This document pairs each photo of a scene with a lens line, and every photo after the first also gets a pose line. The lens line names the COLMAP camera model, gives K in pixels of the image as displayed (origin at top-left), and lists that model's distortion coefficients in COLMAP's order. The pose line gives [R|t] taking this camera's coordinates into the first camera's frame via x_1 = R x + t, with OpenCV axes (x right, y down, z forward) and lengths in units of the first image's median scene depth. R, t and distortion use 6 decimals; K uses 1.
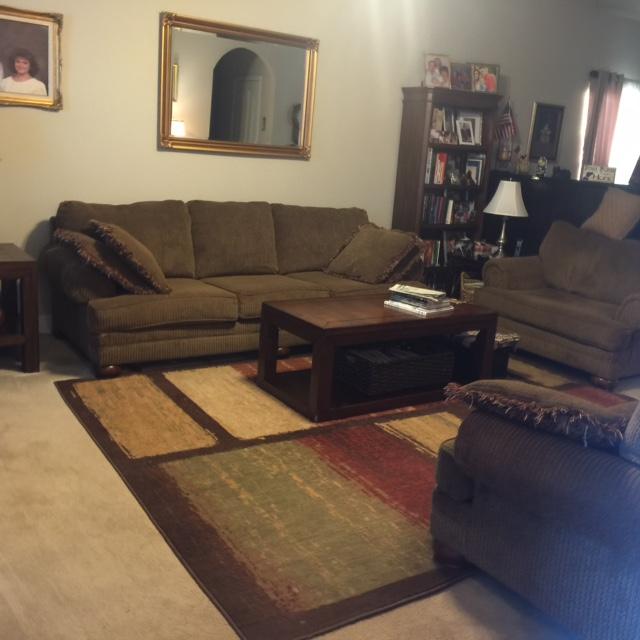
lens RADIAL K [[735.6, 0, 319.8], [0, 735.6, 320.1], [0, 0, 1]] dist [0.070244, -0.008133]
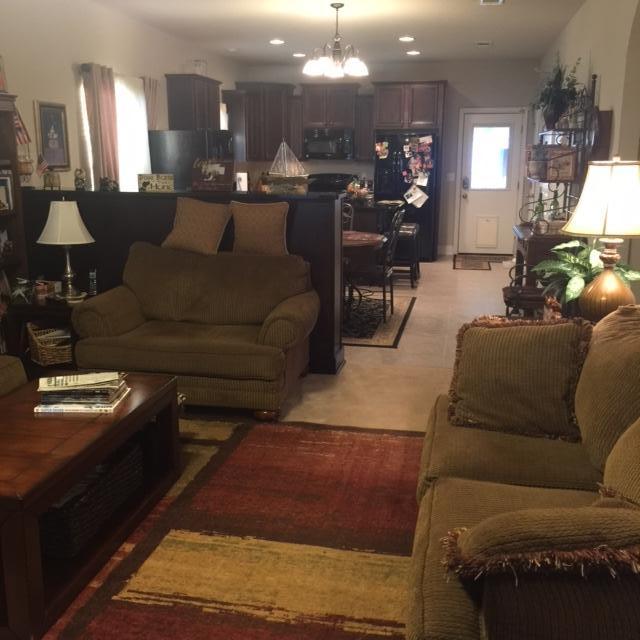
lens RADIAL K [[735.6, 0, 319.8], [0, 735.6, 320.1], [0, 0, 1]] dist [0.070244, -0.008133]
pose [[0.699563, -0.228824, 0.676942, -0.124540], [0.218076, 0.970514, 0.102696, -0.085275], [-0.680481, 0.075783, 0.728837, 0.233878]]
